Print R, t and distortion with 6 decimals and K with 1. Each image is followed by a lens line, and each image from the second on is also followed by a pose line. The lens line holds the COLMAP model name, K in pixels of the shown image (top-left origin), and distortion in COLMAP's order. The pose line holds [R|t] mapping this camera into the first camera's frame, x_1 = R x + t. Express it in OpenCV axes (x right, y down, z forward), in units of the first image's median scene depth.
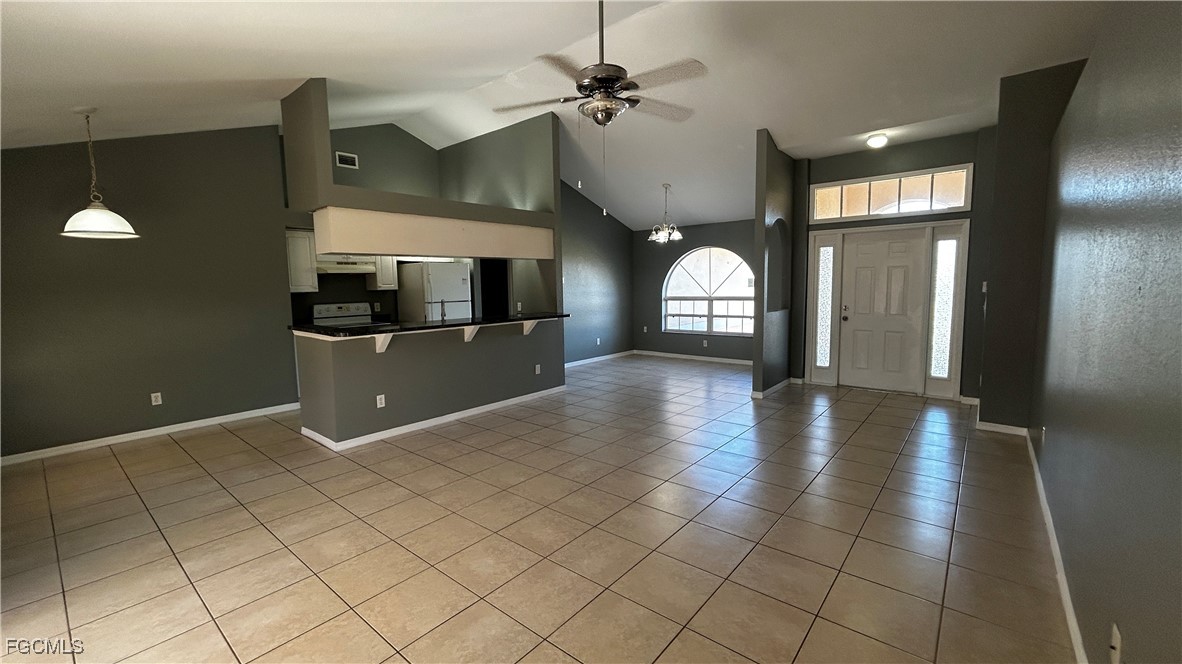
lens RADIAL K [[474.5, 0, 593.2], [0, 474.5, 333.7], [0, 0, 1]] dist [-0.010758, -0.000067]
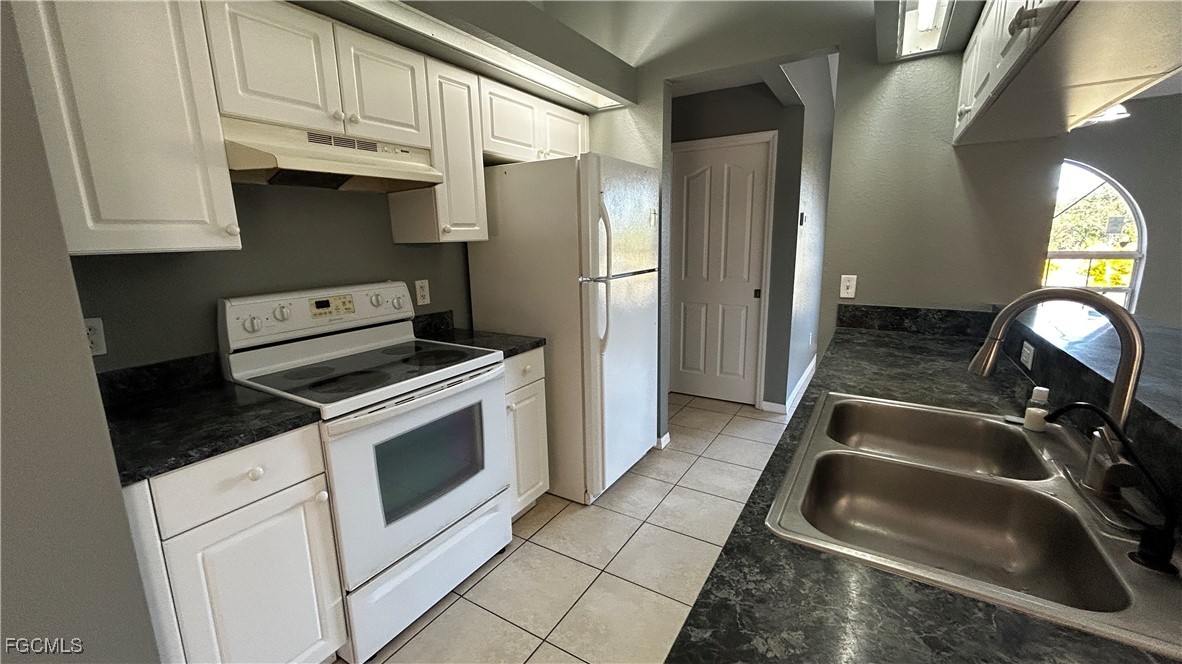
lens RADIAL K [[474.5, 0, 591.0], [0, 474.5, 330.2], [0, 0, 1]] dist [-0.010758, -0.000067]
pose [[0.990582, -0.035801, 0.132155, -0.417768], [0.024365, 0.995896, 0.087160, -0.060992], [-0.134733, -0.083119, 0.987390, 0.700989]]
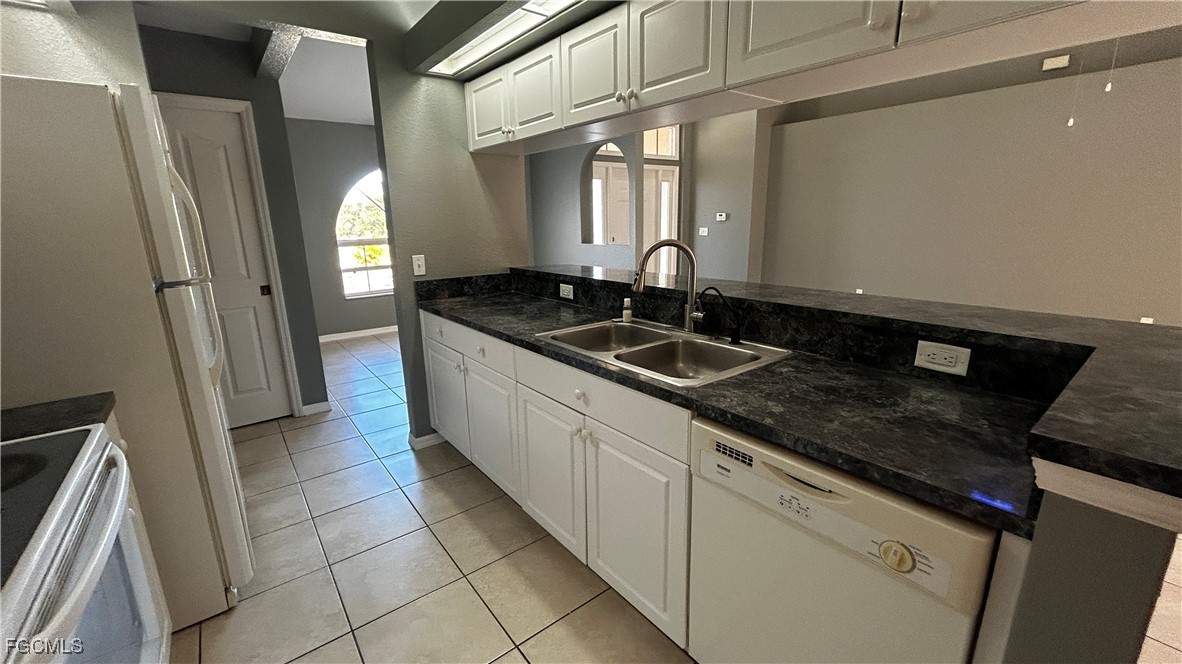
lens RADIAL K [[474.5, 0, 592.8], [0, 474.5, 331.5], [0, 0, 1]] dist [-0.010758, -0.000067]
pose [[0.210193, -0.222560, 0.951990, -0.546855], [0.120062, 0.972250, 0.200788, -0.066408], [-0.970260, 0.072094, 0.231081, 0.797170]]
